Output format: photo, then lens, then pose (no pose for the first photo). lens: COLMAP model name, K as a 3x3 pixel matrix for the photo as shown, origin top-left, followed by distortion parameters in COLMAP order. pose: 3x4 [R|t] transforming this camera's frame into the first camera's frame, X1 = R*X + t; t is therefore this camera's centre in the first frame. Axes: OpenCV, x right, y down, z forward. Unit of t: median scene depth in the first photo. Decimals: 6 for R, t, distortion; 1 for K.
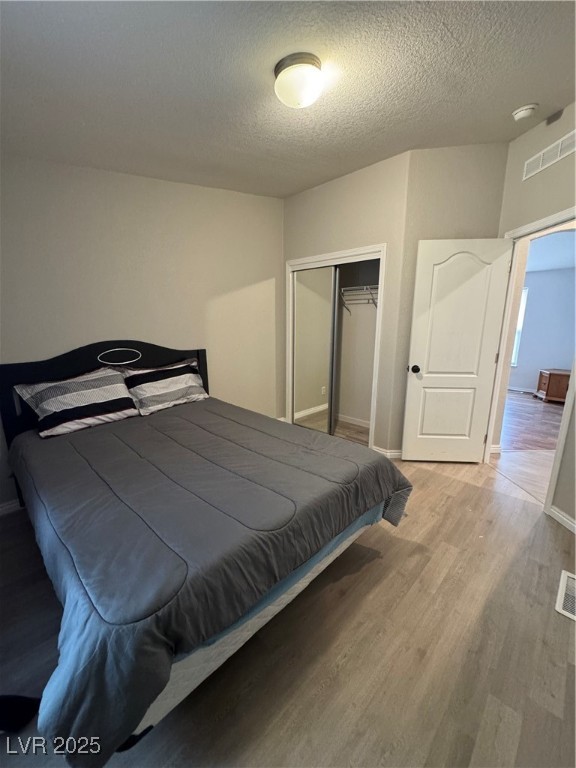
lens RADIAL K [[305.5, 0, 287.8], [0, 305.5, 382.3], [0, 0, 1]] dist [-0.002120, -0.000299]
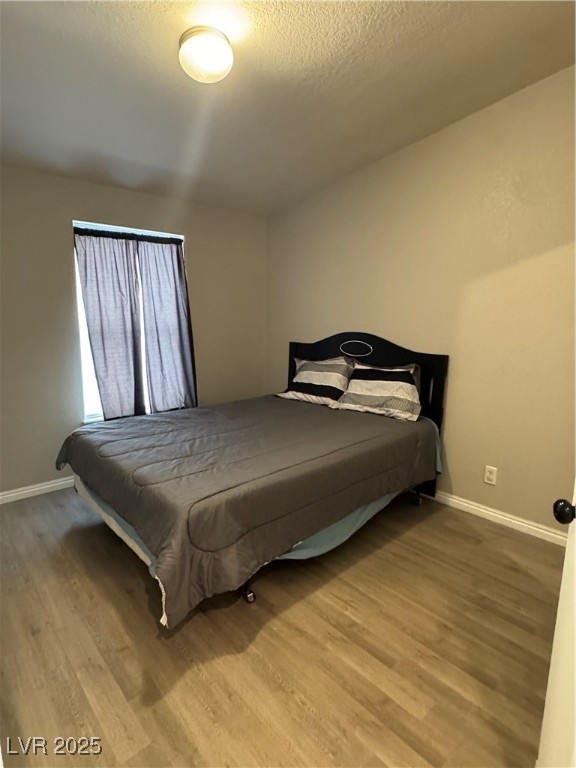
lens RADIAL K [[416.7, 0, 288.0], [0, 416.7, 384.0], [0, 0, 1]] dist [0.001709, 0.000915]
pose [[-0.055736, 0.169369, -0.983975, 1.070777], [-0.207523, 0.962020, 0.177345, -0.221153], [0.976641, 0.214083, -0.018471, 1.101127]]
